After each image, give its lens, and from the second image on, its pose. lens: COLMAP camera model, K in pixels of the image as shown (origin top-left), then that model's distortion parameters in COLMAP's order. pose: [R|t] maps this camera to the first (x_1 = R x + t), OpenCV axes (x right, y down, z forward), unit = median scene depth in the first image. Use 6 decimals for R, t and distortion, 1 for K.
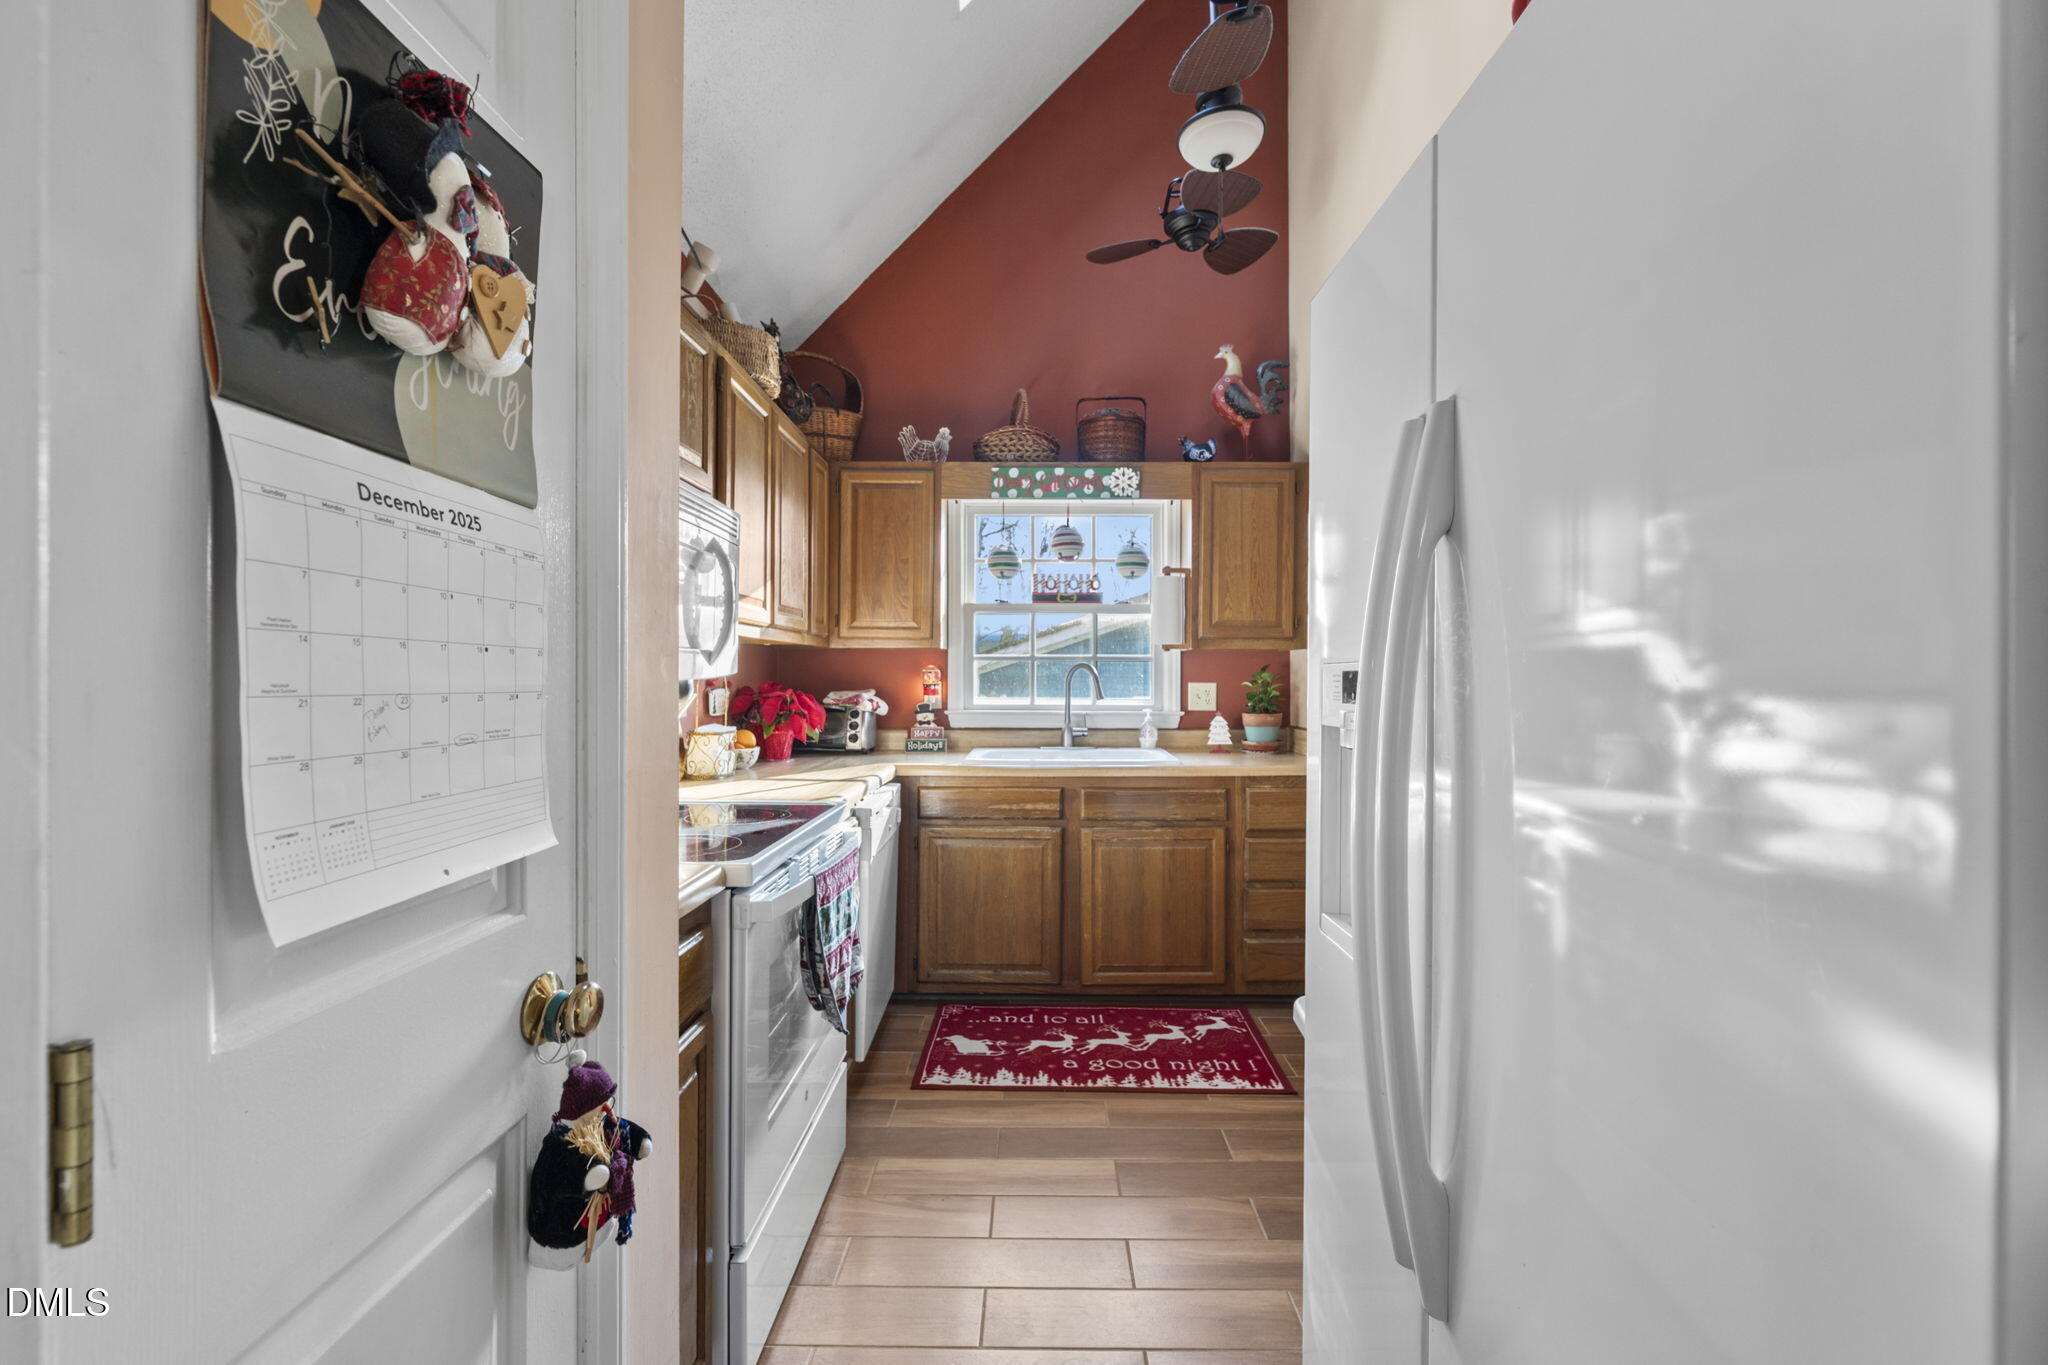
lens RADIAL K [[890.7, 0, 1032.1], [0, 890.7, 681.4], [0, 0, 1]] dist [-0.000061, -0.000099]
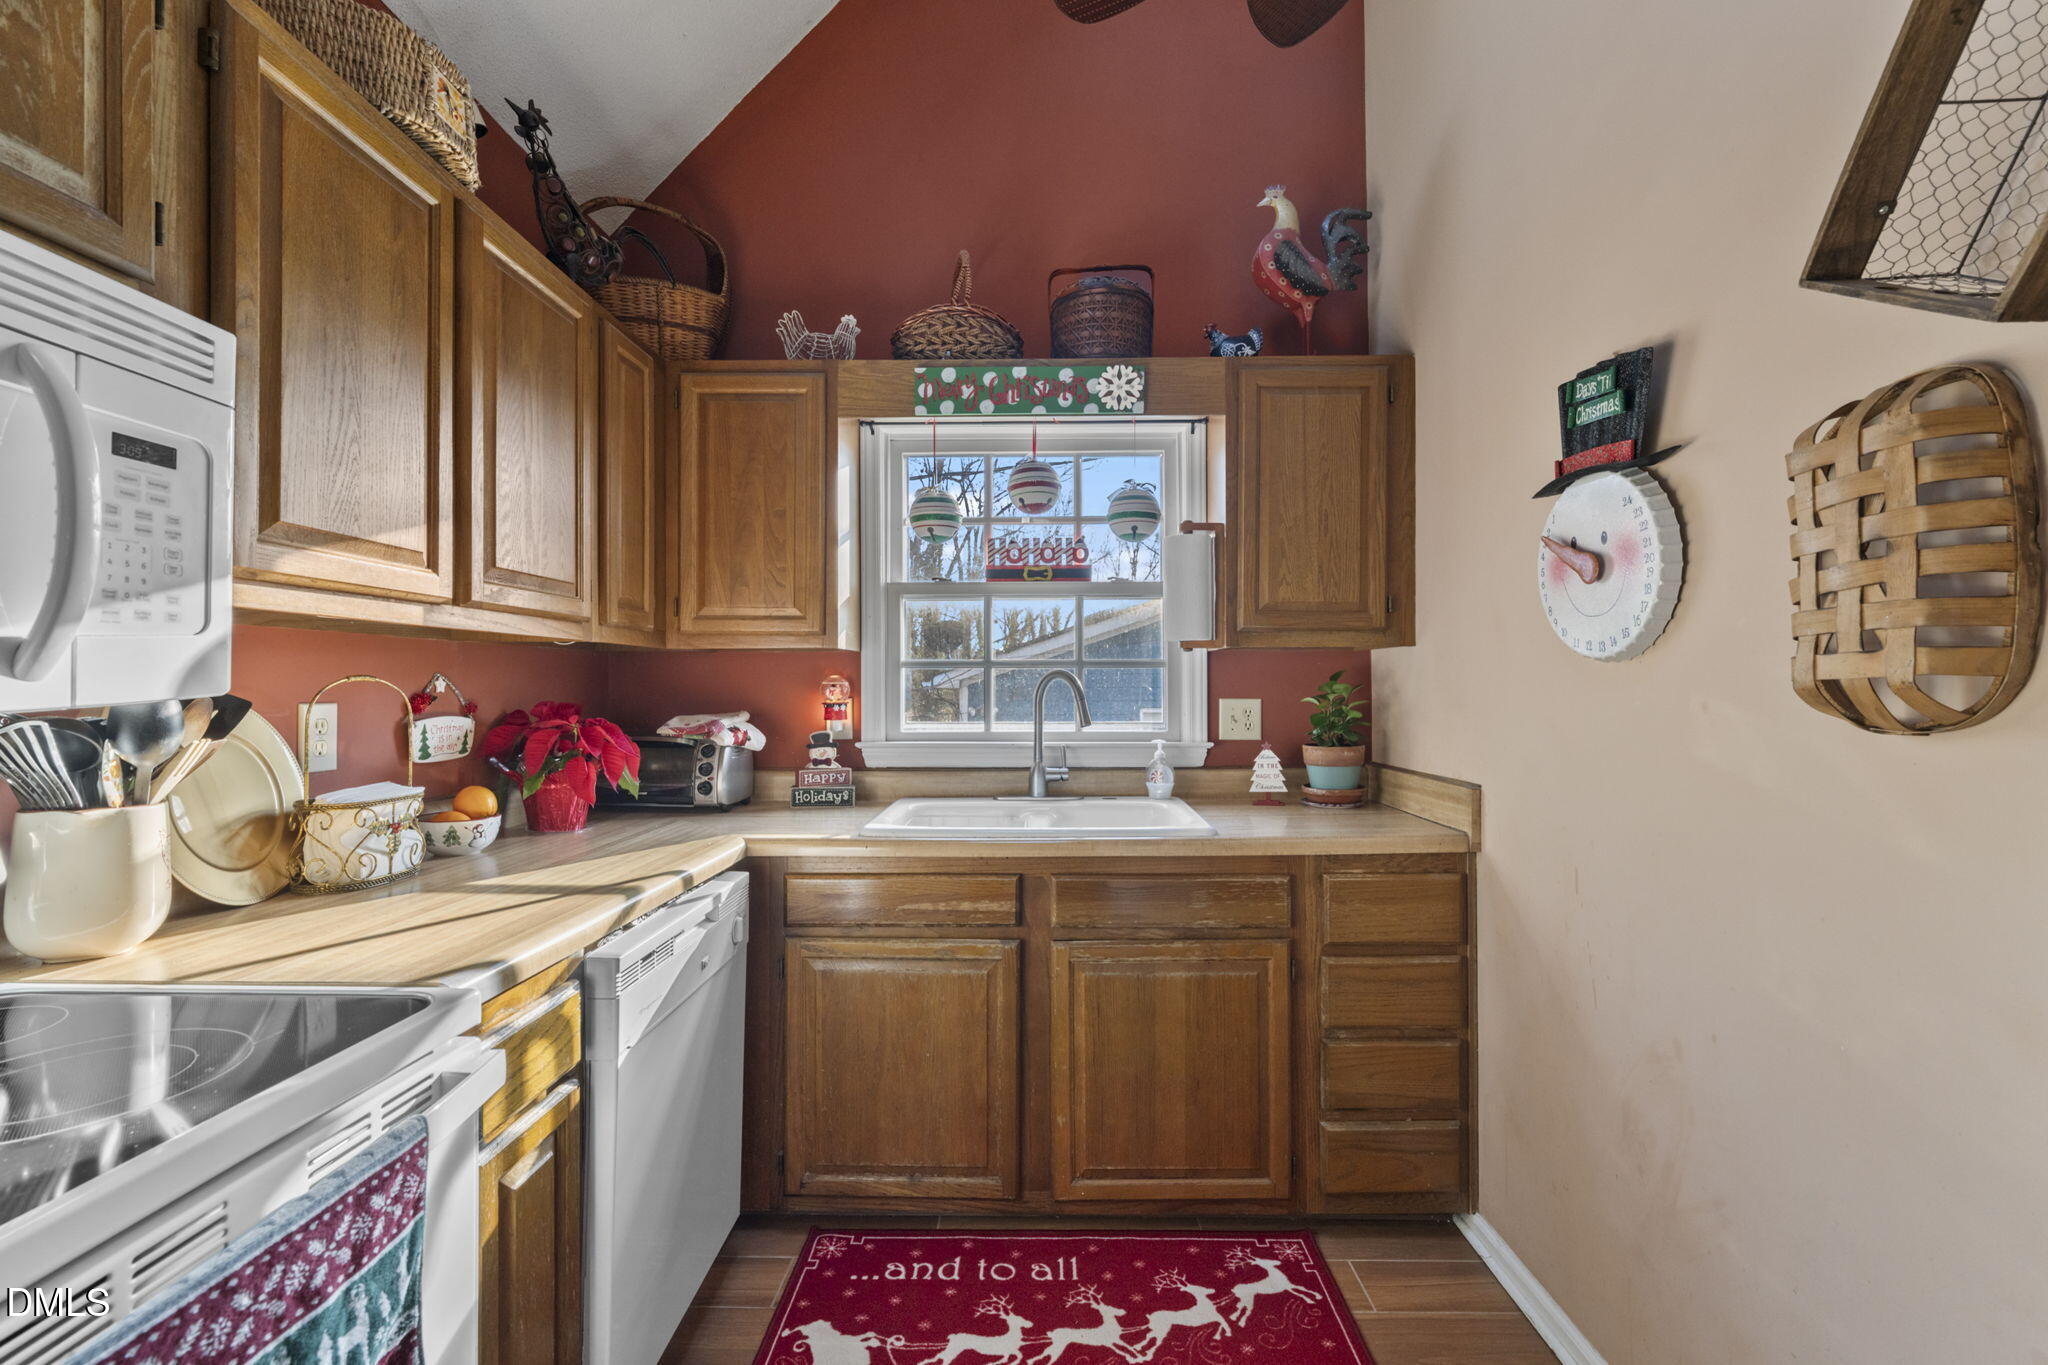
lens RADIAL K [[952.0, 0, 1026.9], [0, 952.0, 693.9], [0, 0, 1]] dist [-0.000410, 0.000290]
pose [[0.999966, -0.006028, -0.005590, 0.038112], [0.006038, 0.999980, 0.001639, -0.004675], [0.005580, -0.001673, 0.999983, 0.311456]]
